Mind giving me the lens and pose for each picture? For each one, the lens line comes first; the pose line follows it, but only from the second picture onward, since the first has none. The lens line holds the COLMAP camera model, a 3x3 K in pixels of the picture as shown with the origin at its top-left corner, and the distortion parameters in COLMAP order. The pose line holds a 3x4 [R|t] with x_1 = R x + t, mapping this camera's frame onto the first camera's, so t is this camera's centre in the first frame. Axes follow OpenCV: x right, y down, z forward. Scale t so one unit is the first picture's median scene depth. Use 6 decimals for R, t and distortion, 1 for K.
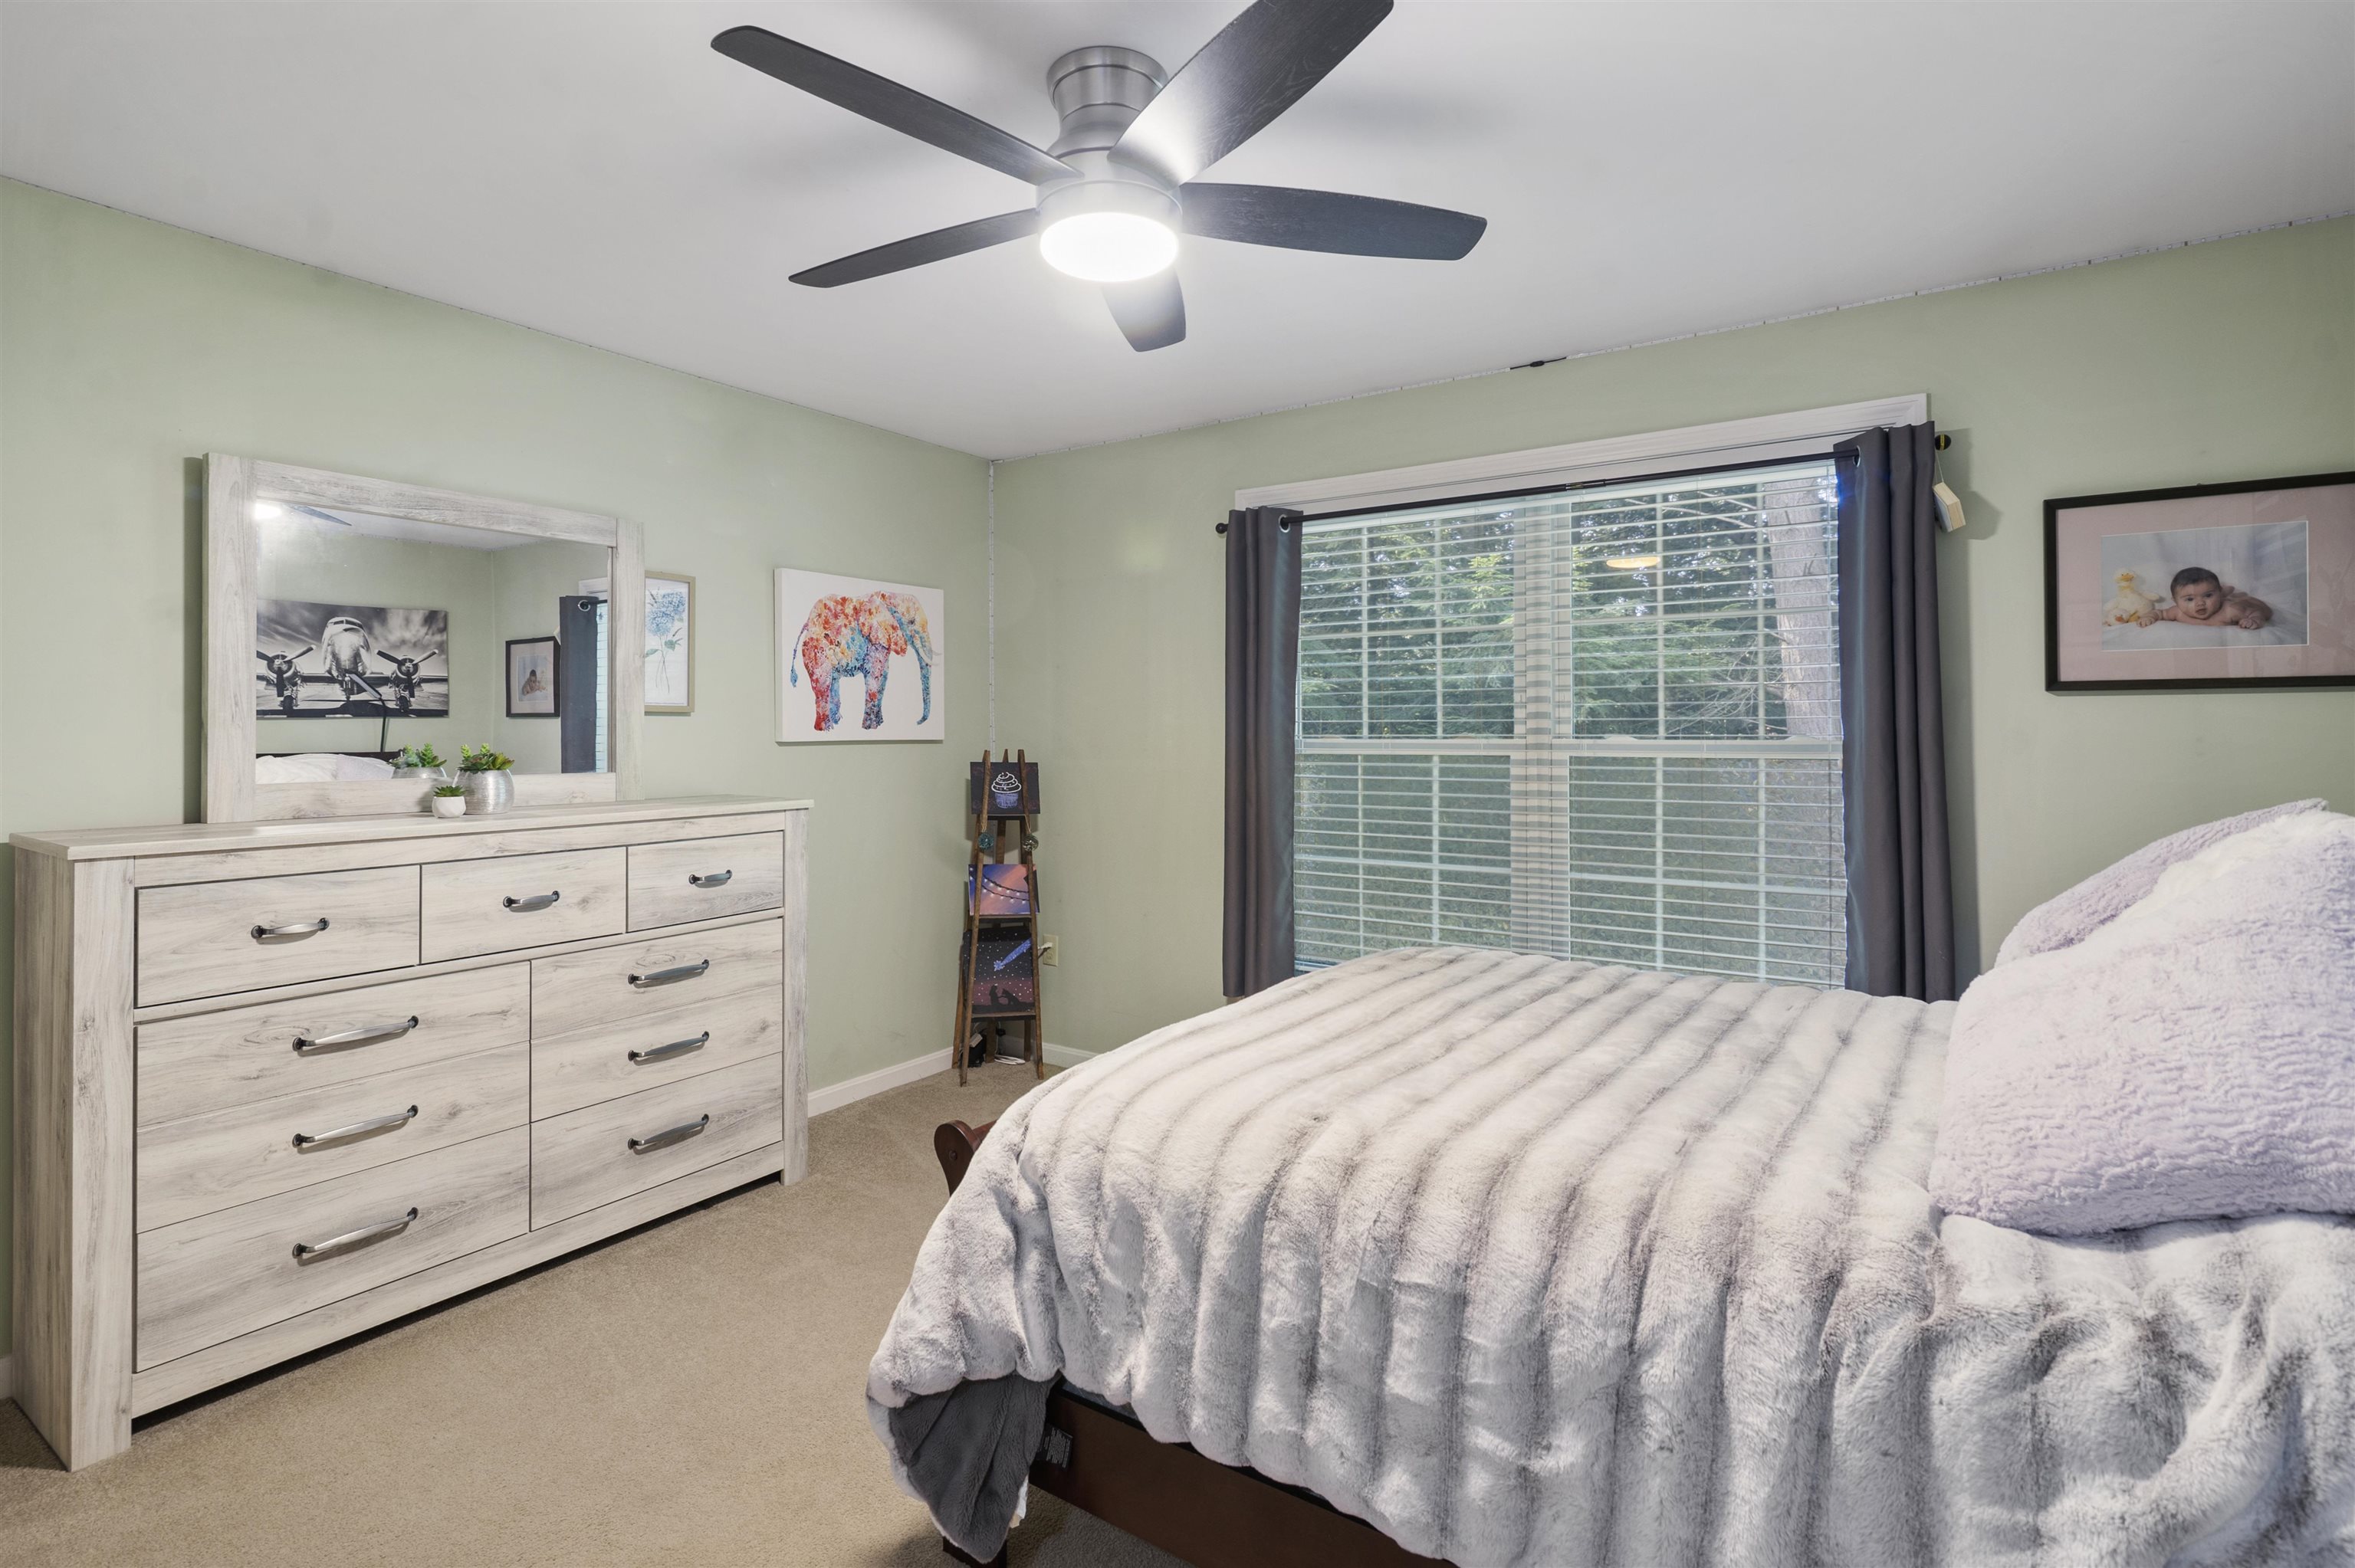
lens RADIAL K [[1155.2, 0, 1183.0], [0, 1155.2, 732.8], [0, 0, 1]] dist [0.034362, -0.000016]
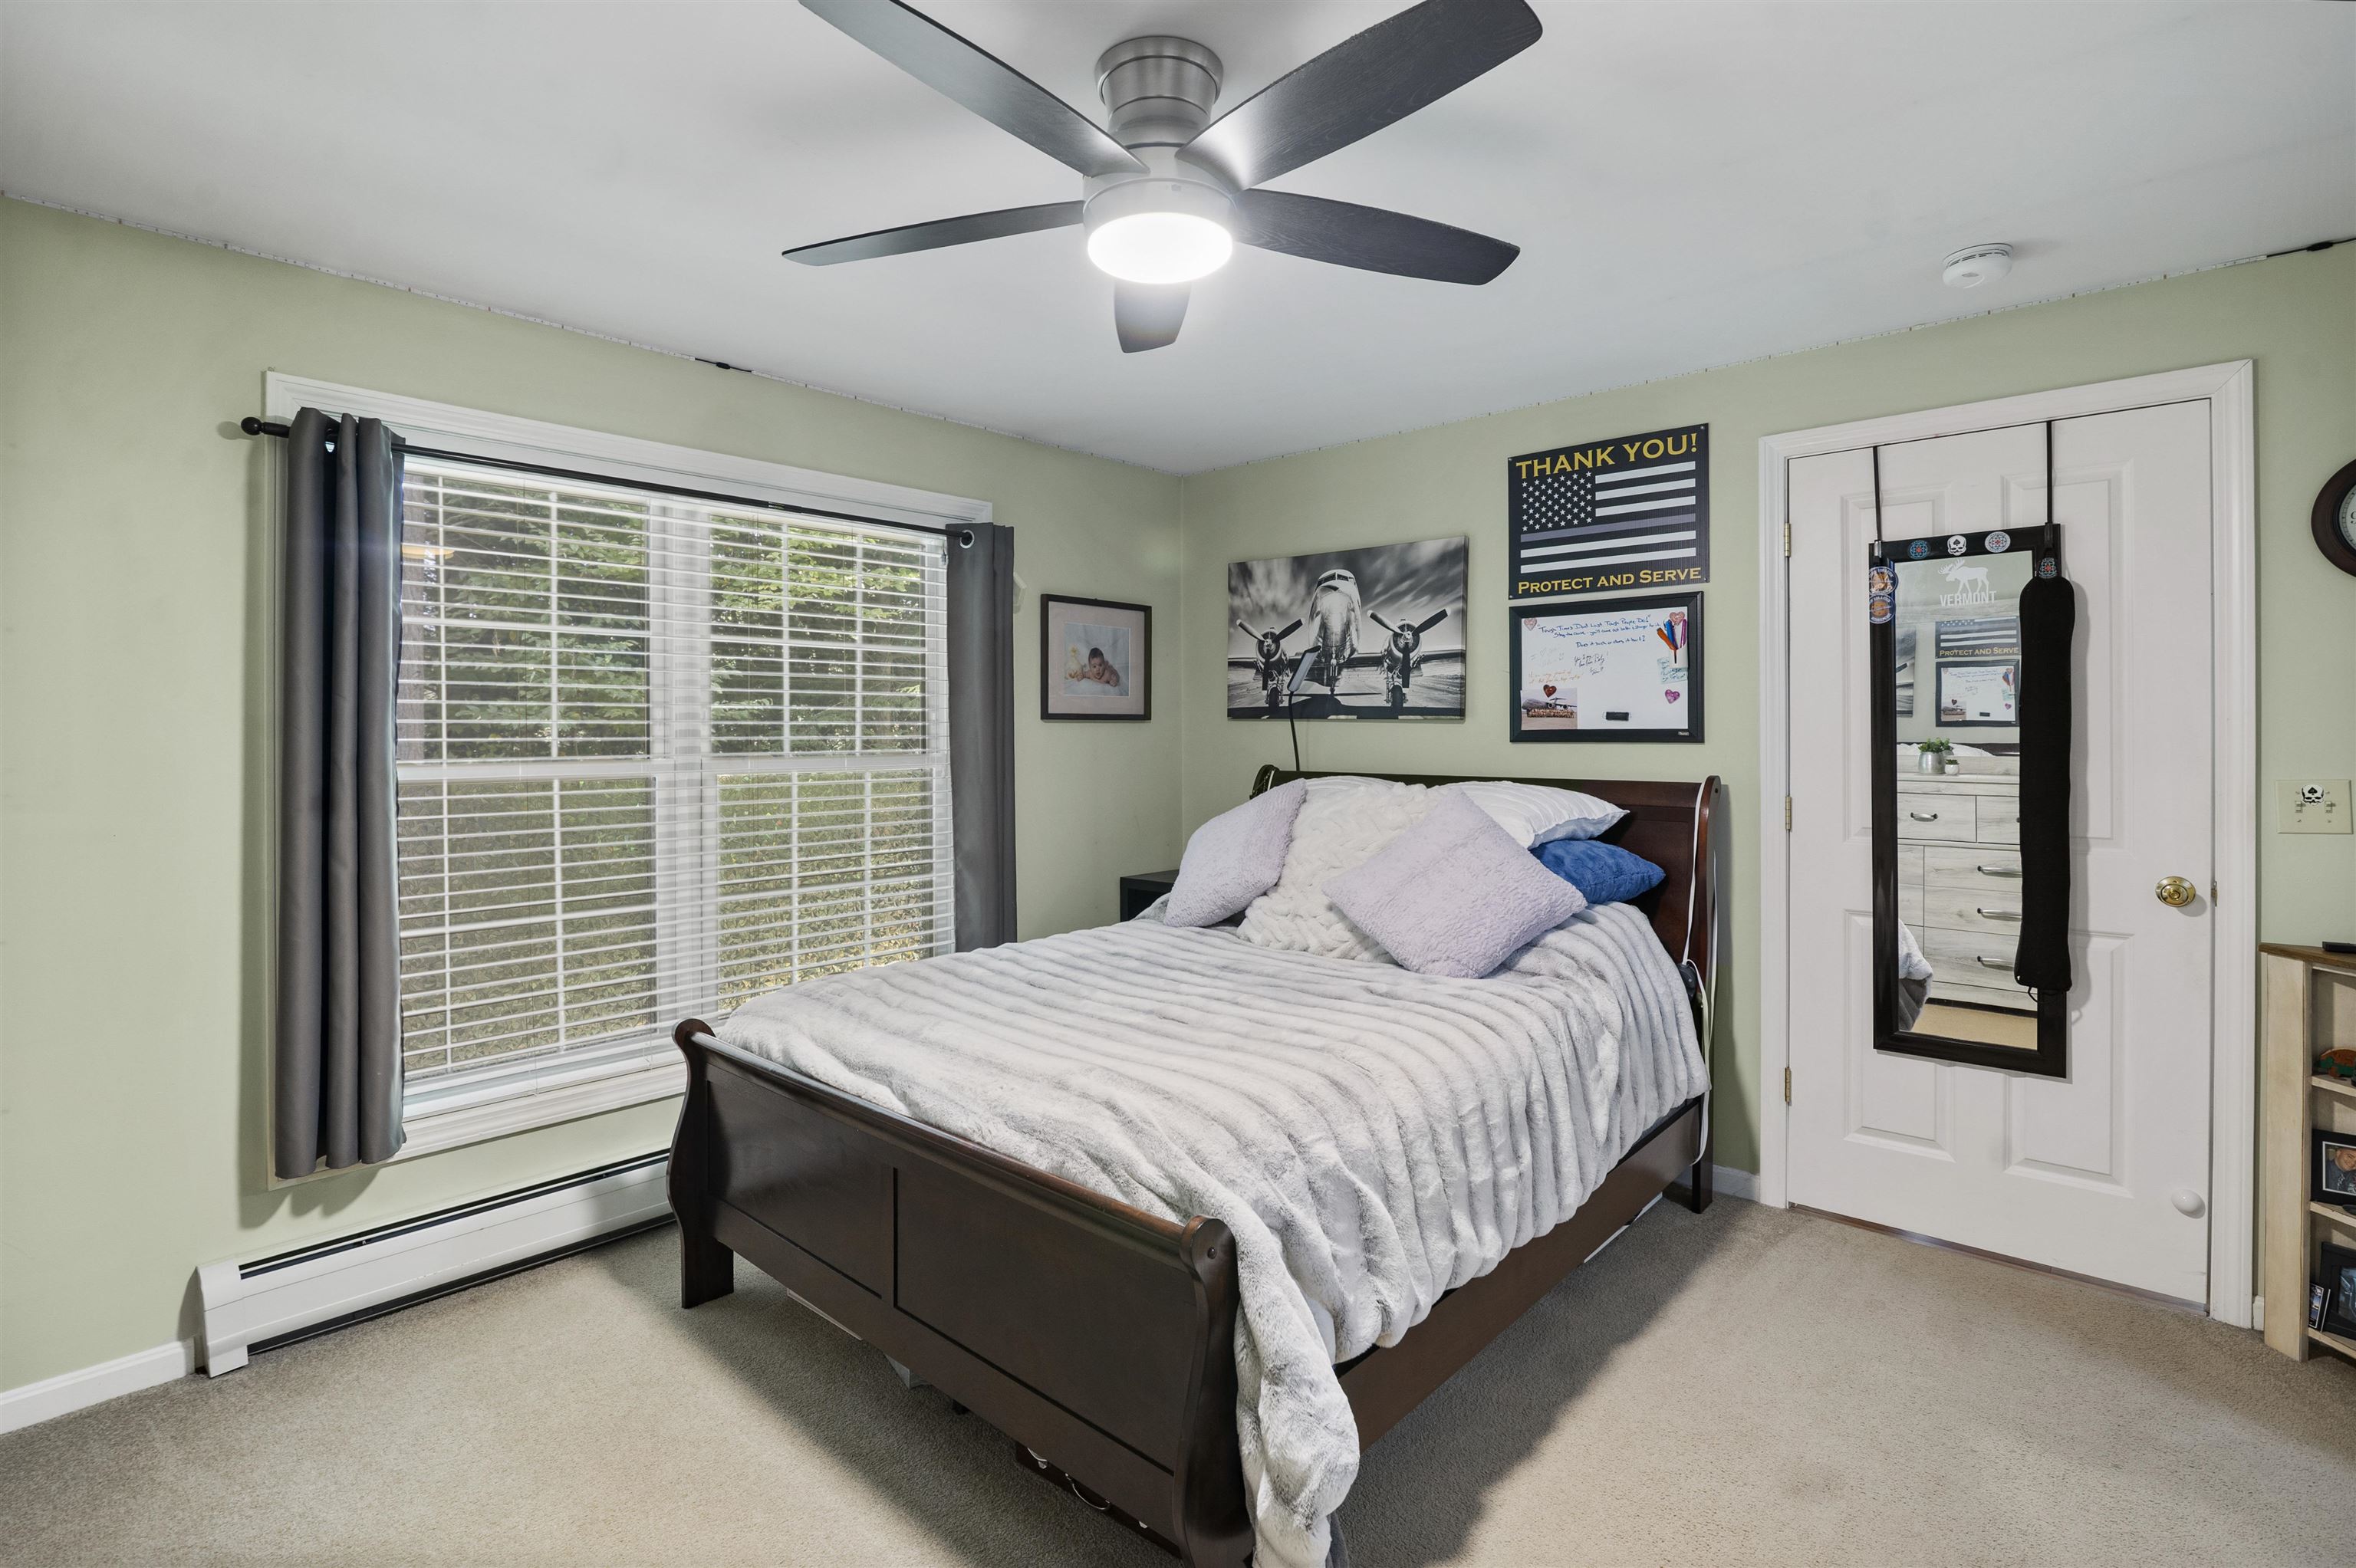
lens RADIAL K [[1155.8, 0, 1183.5], [0, 1155.8, 732.8], [0, 0, 1]] dist [0.034362, -0.000016]
pose [[0.173921, 0.007299, 0.984732, -0.702202], [0.011727, 0.999886, -0.009483, -0.002262], [-0.984690, 0.013197, 0.173816, 0.569733]]
